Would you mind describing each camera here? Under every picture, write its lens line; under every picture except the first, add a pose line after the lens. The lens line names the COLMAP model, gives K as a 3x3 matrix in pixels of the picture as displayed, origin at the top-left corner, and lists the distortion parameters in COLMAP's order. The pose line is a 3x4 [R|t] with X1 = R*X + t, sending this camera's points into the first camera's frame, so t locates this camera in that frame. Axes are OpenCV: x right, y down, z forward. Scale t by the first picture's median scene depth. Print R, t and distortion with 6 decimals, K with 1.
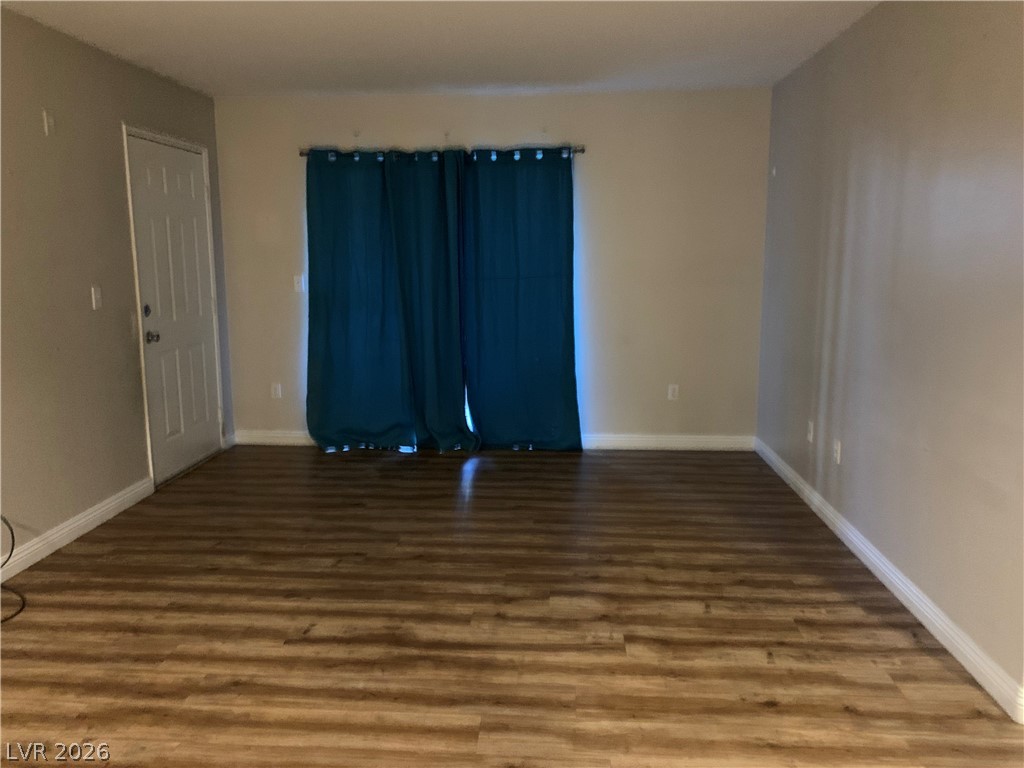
lens RADIAL K [[779.1, 0, 513.7], [0, 779.1, 385.5], [0, 0, 1]] dist [0.087164, 0.004832]
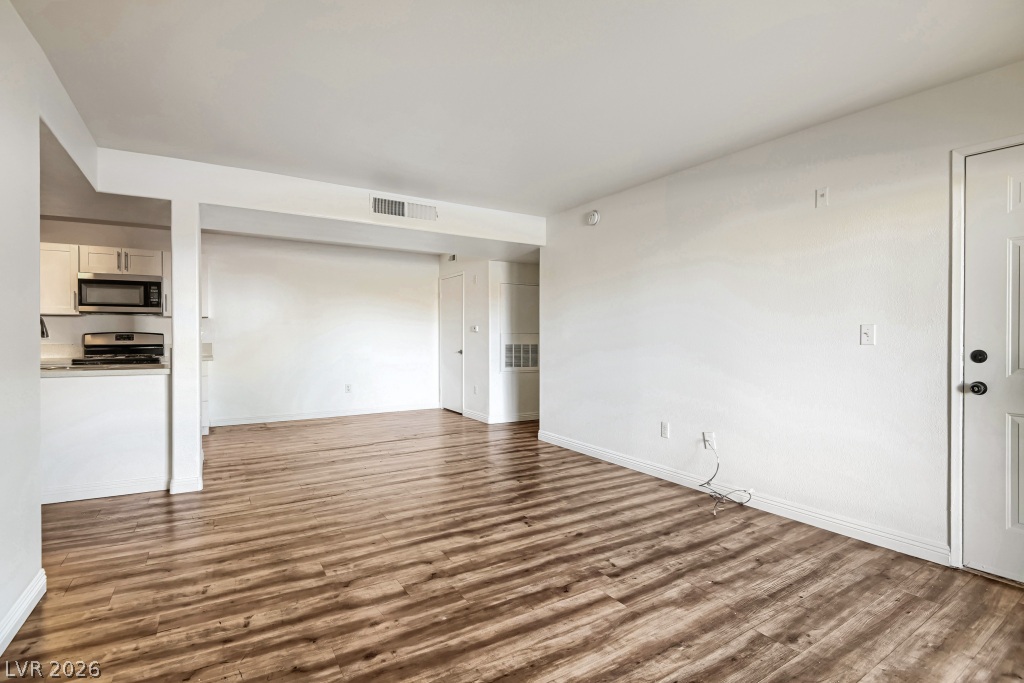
lens RADIAL K [[490.6, 0, 508.7], [0, 490.6, 338.1], [0, 0, 1]] dist [-0.018961, -0.007090]
pose [[-0.820186, -0.004676, -0.572077, 0.329654], [-0.100832, 0.985494, 0.136507, -0.189425], [0.563141, 0.169645, -0.808760, 1.636906]]
